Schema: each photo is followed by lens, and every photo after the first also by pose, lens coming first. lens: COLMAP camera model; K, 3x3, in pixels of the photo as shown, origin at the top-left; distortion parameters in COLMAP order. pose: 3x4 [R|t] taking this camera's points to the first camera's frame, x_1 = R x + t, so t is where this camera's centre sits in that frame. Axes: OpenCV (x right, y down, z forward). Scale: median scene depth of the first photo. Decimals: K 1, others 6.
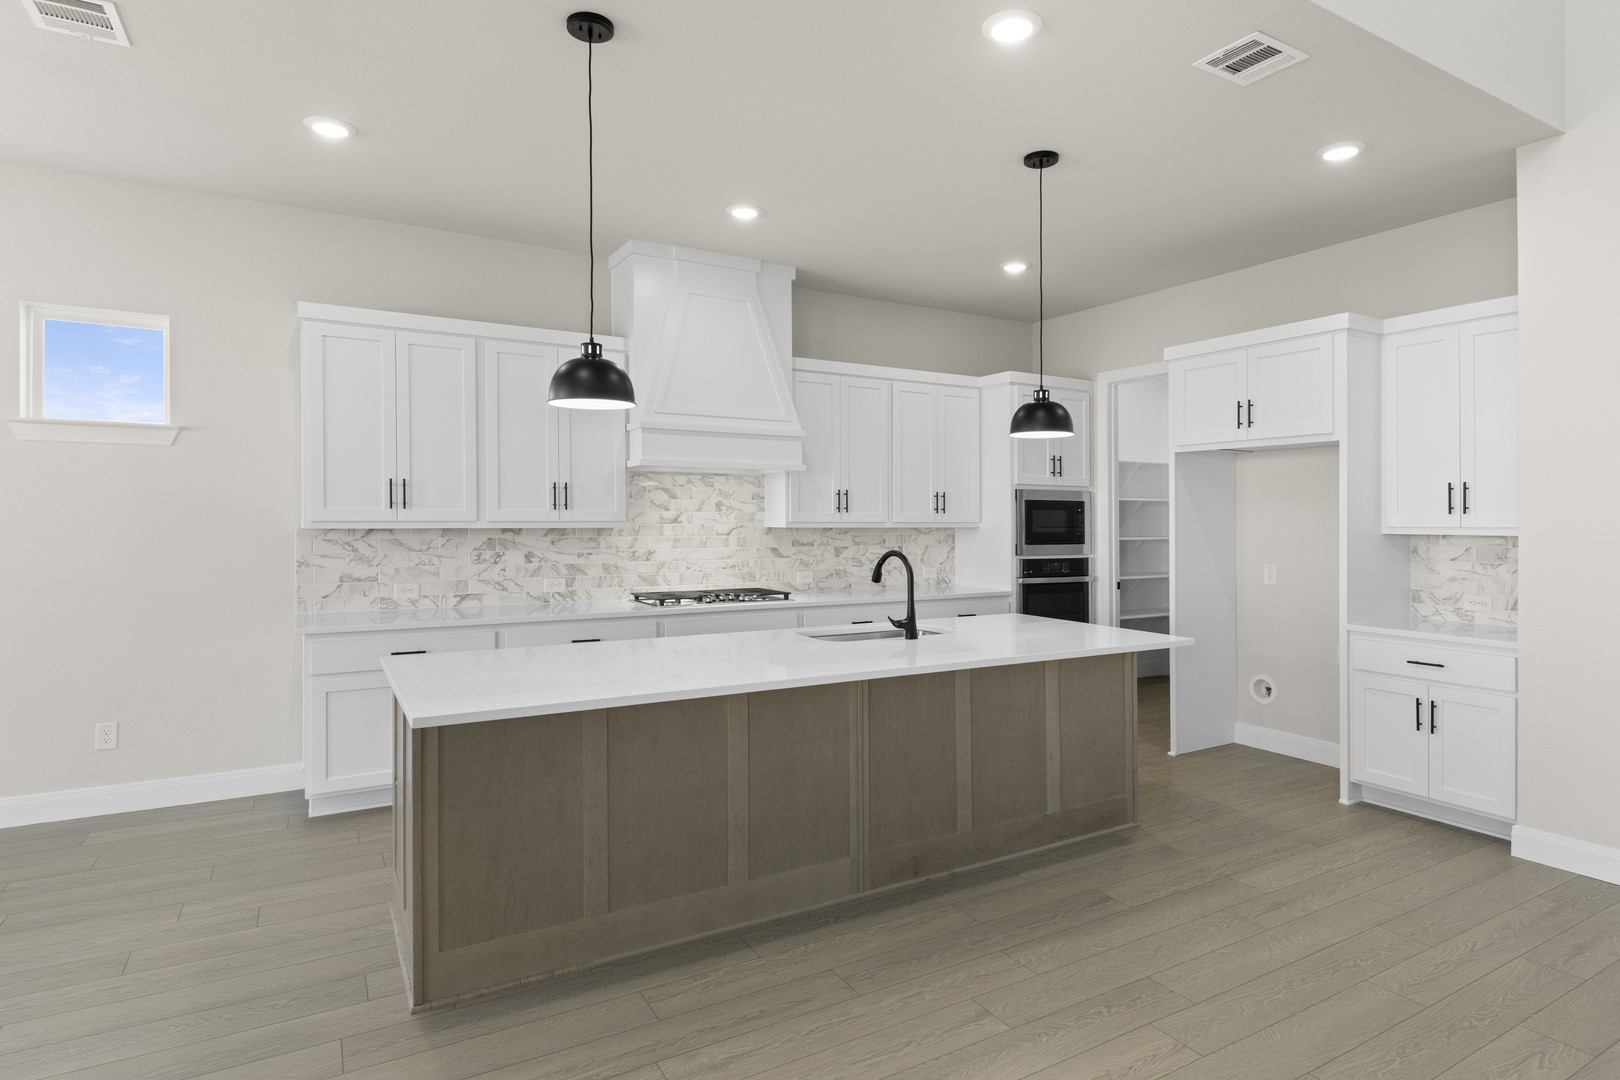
lens RADIAL K [[877.2, 0, 810.0], [0, 877.2, 540.0], [0, 0, 1]] dist [-0.001040, 0.000392]
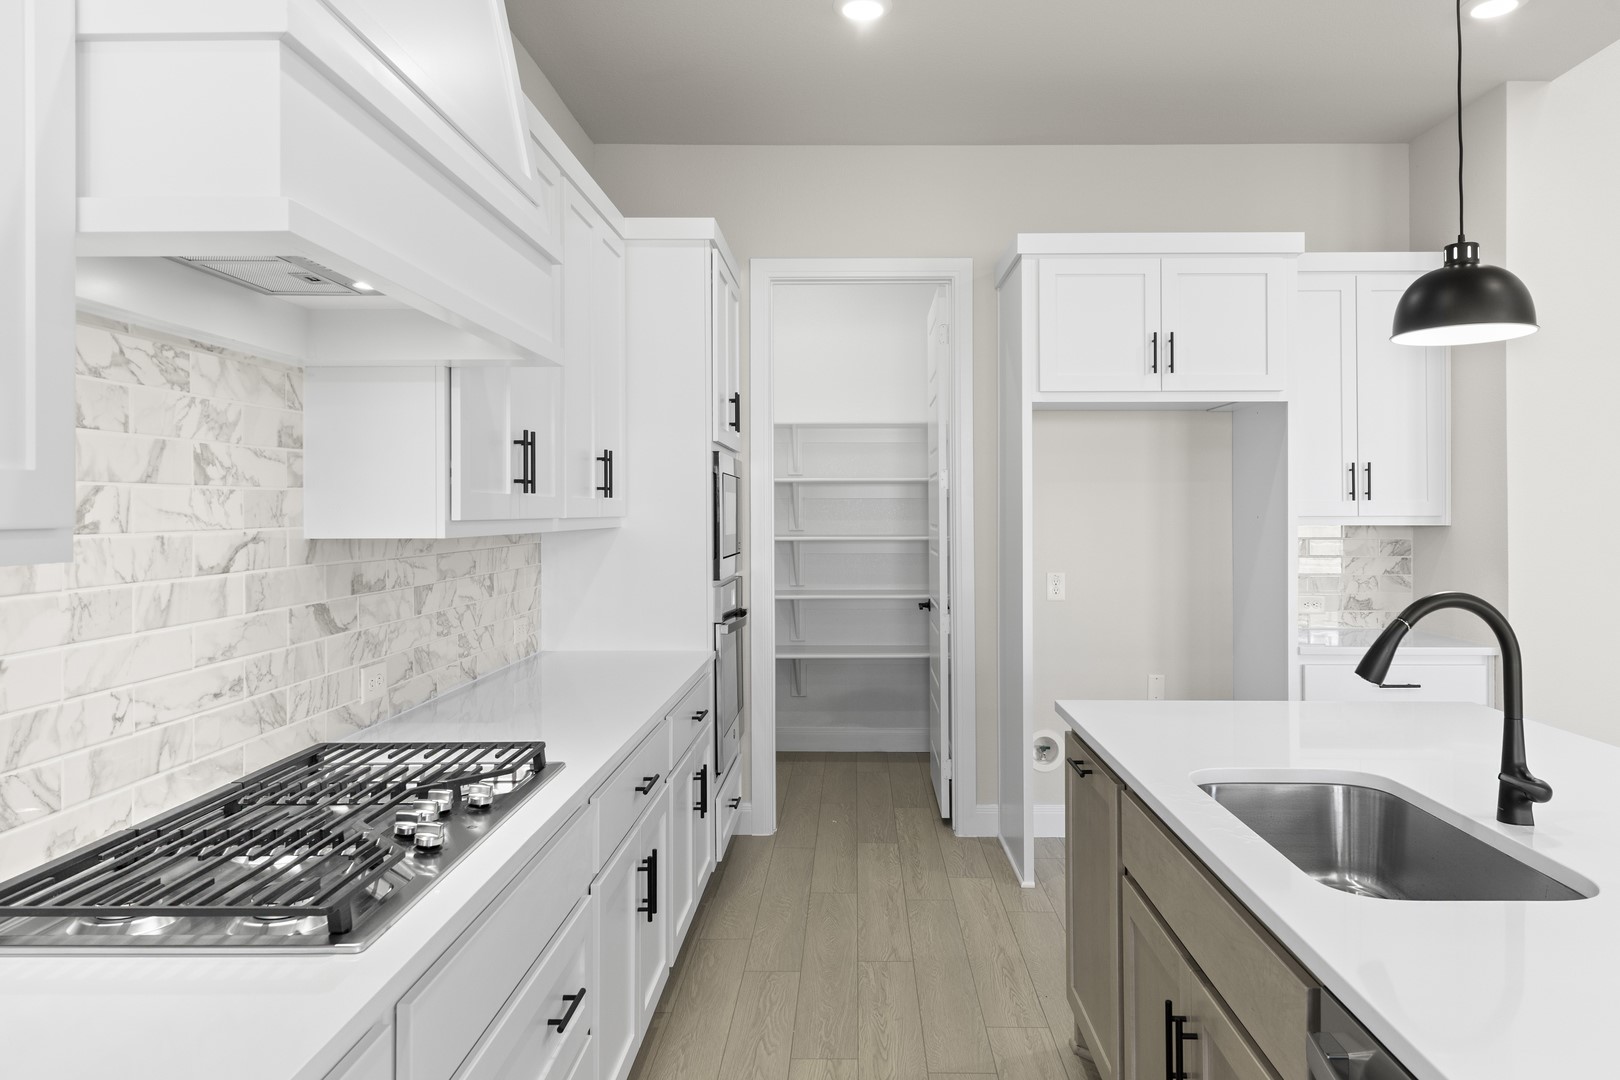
lens RADIAL K [[1068.8, 0, 857.1], [0, 1068.8, 508.0], [0, 0, 1]] dist [0.001746, 0.000381]
pose [[0.498306, -0.002996, 0.866996, -0.319779], [0.026282, 0.999587, -0.011652, -0.018485], [-0.866603, 0.028593, 0.498179, 0.746031]]
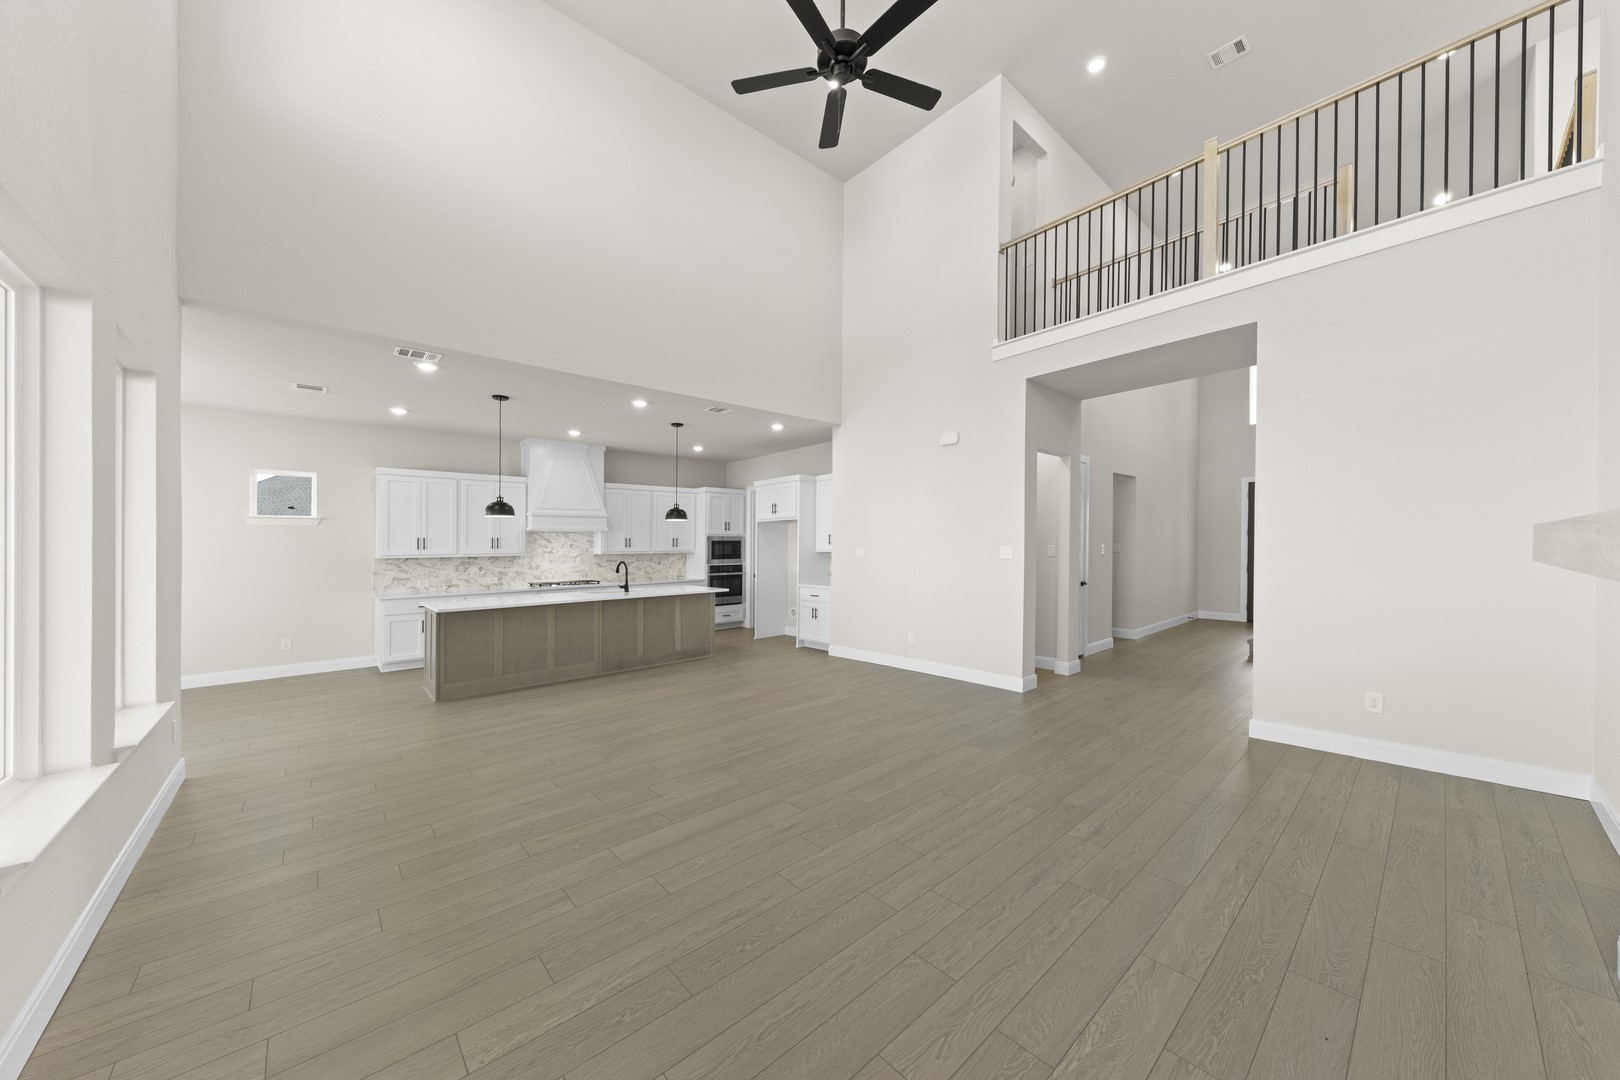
lens RADIAL K [[563.2, 0, 815.2], [0, 563.2, 528.1], [0, 0, 1]] dist [0.015955, -0.000028]
pose [[0.978166, -0.010653, 0.207550, 0.248347], [0.023034, 0.998090, -0.057330, 0.018136], [-0.206543, 0.060859, 0.976543, -0.692316]]
